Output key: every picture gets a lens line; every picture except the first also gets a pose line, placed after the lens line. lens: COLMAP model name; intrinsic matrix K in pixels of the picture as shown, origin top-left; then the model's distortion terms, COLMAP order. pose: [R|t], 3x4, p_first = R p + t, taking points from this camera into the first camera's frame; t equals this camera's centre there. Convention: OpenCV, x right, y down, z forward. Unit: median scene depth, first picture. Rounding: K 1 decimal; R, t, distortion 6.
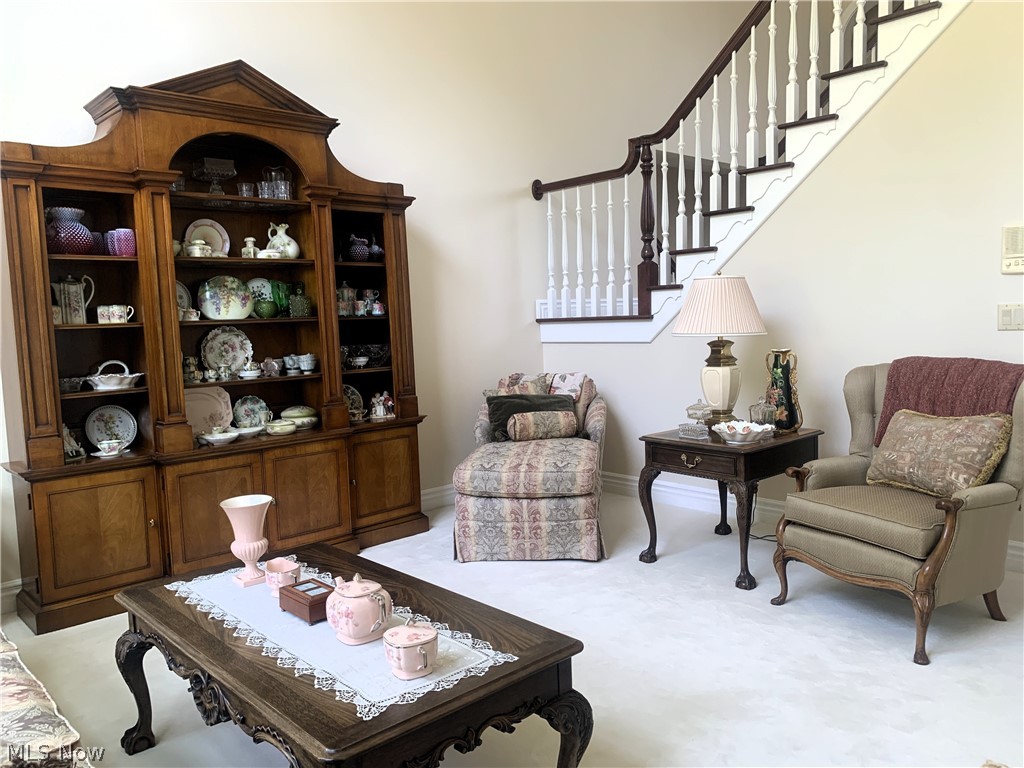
lens RADIAL K [[784.0, 0, 510.5], [0, 784.0, 388.0], [0, 0, 1]] dist [0.063928, -0.094489]
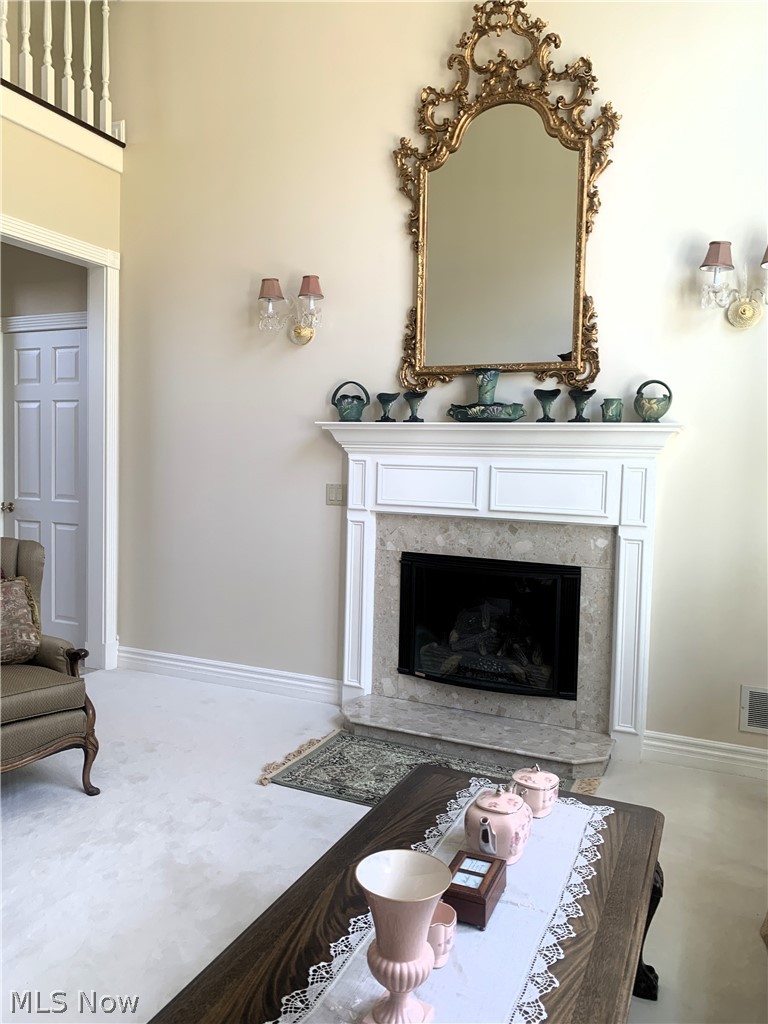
lens RADIAL K [[784.0, 0, 384.3], [0, 784.0, 510.8], [0, 0, 1]] dist [0.063928, -0.094489]
pose [[-0.412674, -0.029958, 0.910386, -0.509859], [0.082994, 0.994065, 0.070332, -0.078554], [-0.907090, 0.104581, -0.407739, 0.779656]]
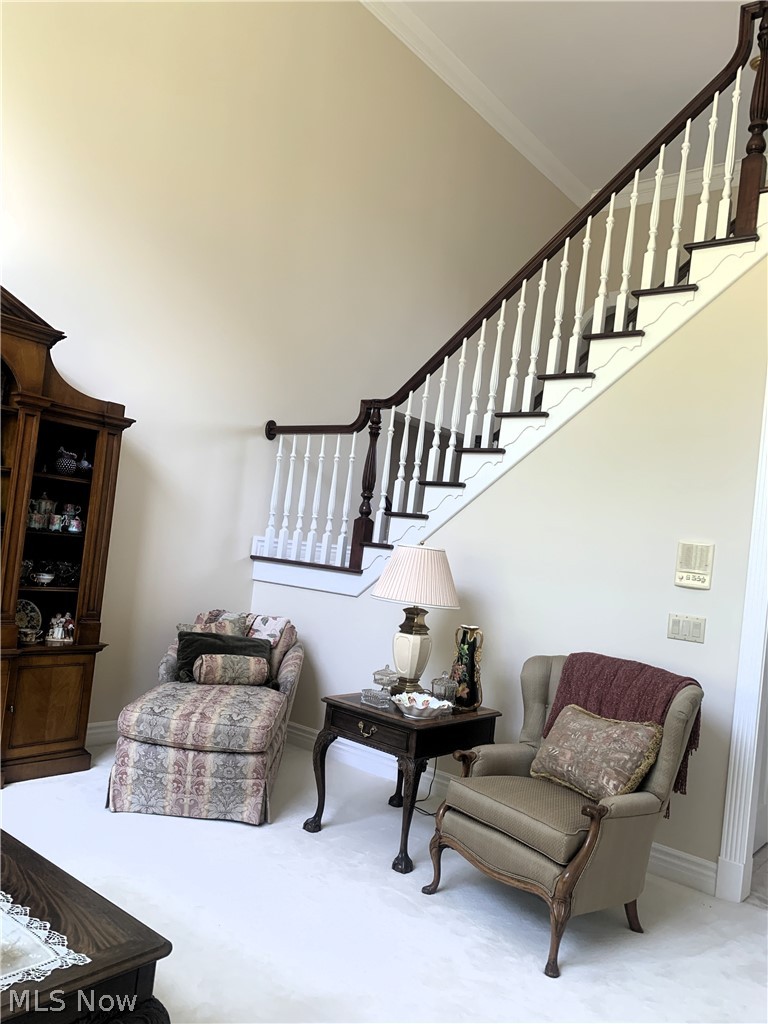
lens RADIAL K [[784.0, 0, 375.5], [0, 784.0, 512.8], [0, 0, 1]] dist [0.063928, -0.094489]
pose [[0.980394, 0.150384, 0.127329, 0.069684], [-0.133956, 0.982551, -0.129035, -0.045285], [-0.144512, 0.109449, 0.983431, 0.001616]]
